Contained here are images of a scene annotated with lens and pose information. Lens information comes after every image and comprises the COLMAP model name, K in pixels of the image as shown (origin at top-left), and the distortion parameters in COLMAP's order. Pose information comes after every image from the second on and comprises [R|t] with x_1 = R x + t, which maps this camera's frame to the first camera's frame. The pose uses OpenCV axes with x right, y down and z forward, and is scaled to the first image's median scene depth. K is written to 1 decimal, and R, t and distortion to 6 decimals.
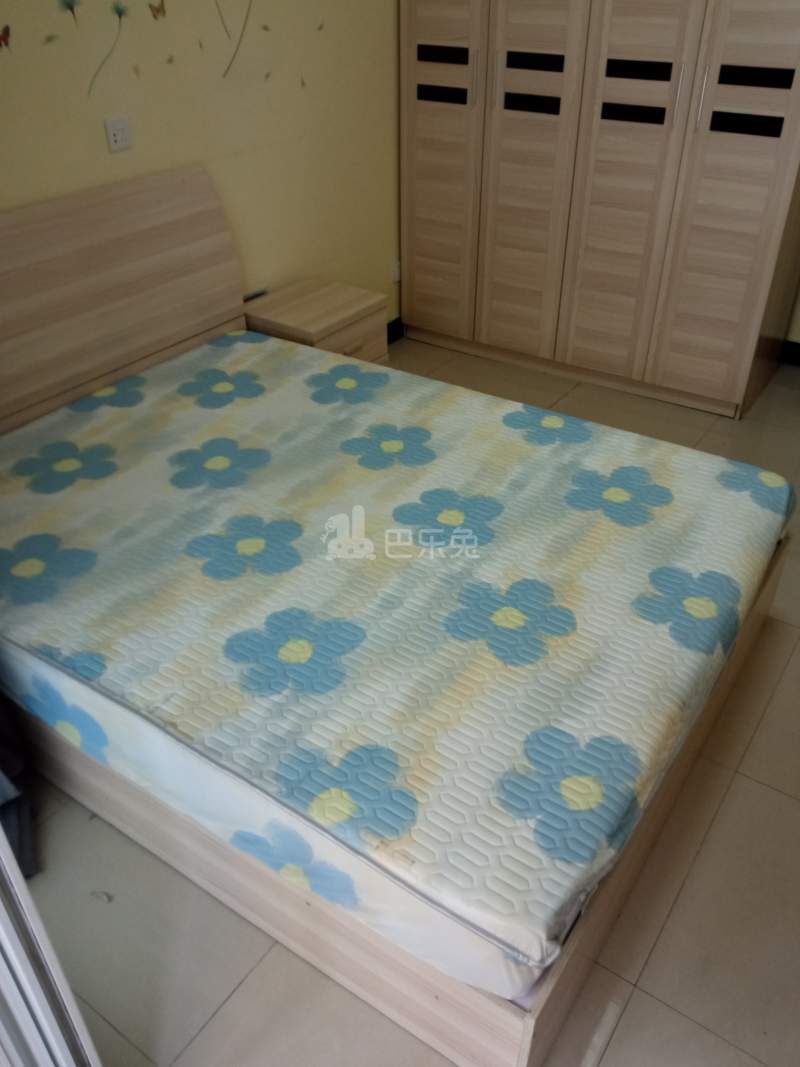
lens RADIAL K [[851.1, 0, 396.3], [0, 851.1, 534.5], [0, 0, 1]] dist [0.105069, -0.171969]
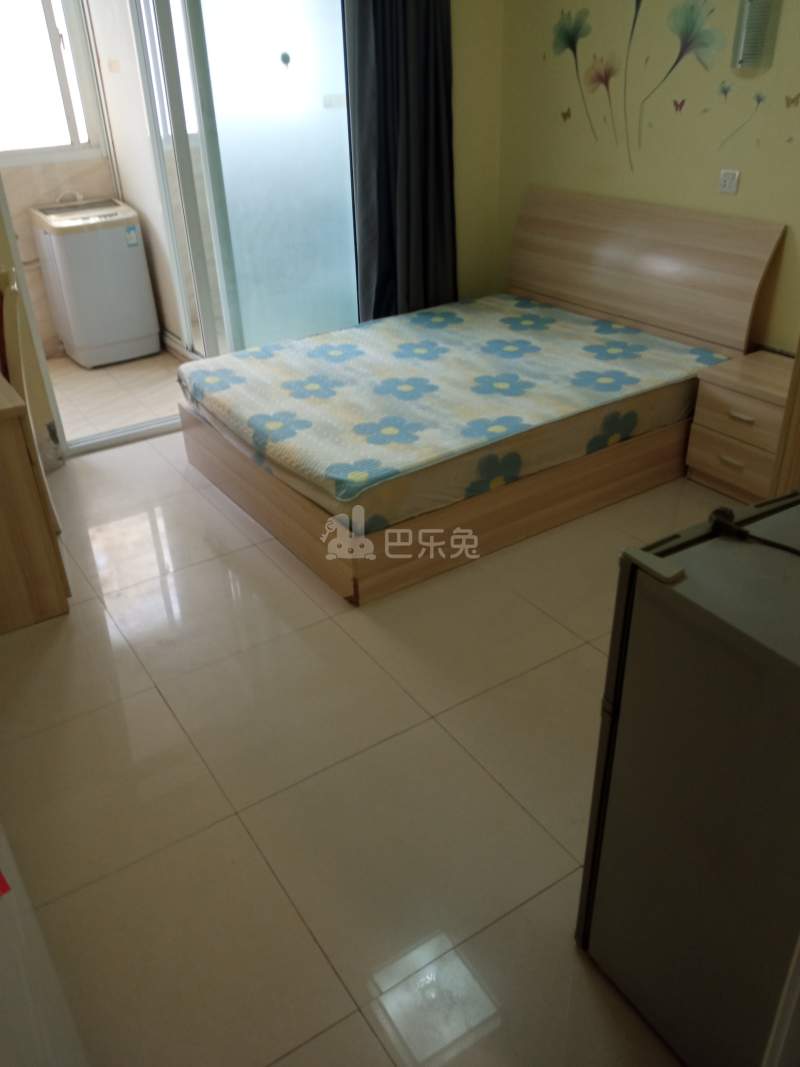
lens RADIAL K [[851.1, 0, 396.3], [0, 851.1, 534.5], [0, 0, 1]] dist [0.105069, -0.171969]
pose [[-0.379388, 0.475035, -0.793981, 1.370835], [-0.498158, 0.618263, 0.607939, -0.758198], [0.779682, 0.626173, 0.002081, 1.028924]]
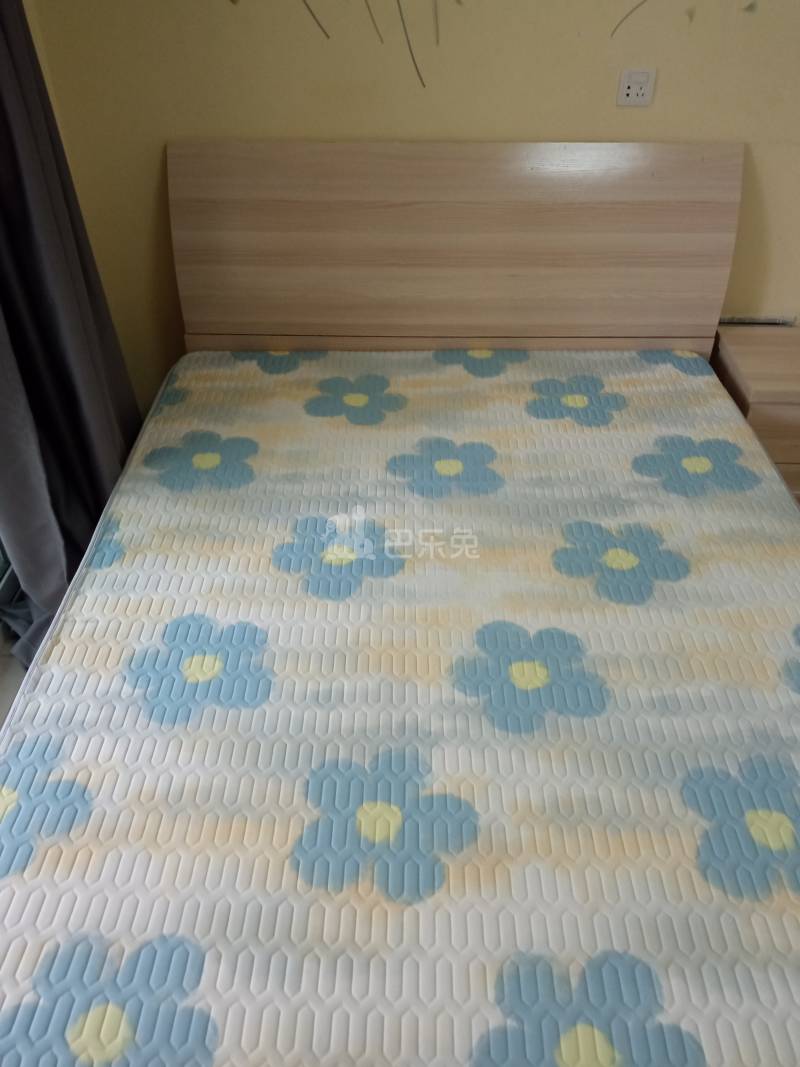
lens RADIAL K [[851.1, 0, 396.3], [0, 851.1, 534.5], [0, 0, 1]] dist [0.105069, -0.171969]
pose [[0.545327, 0.521341, -0.656370, 0.369996], [-0.477846, 0.836702, 0.267570, -0.230474], [0.688681, 0.167731, 0.705397, 0.343740]]
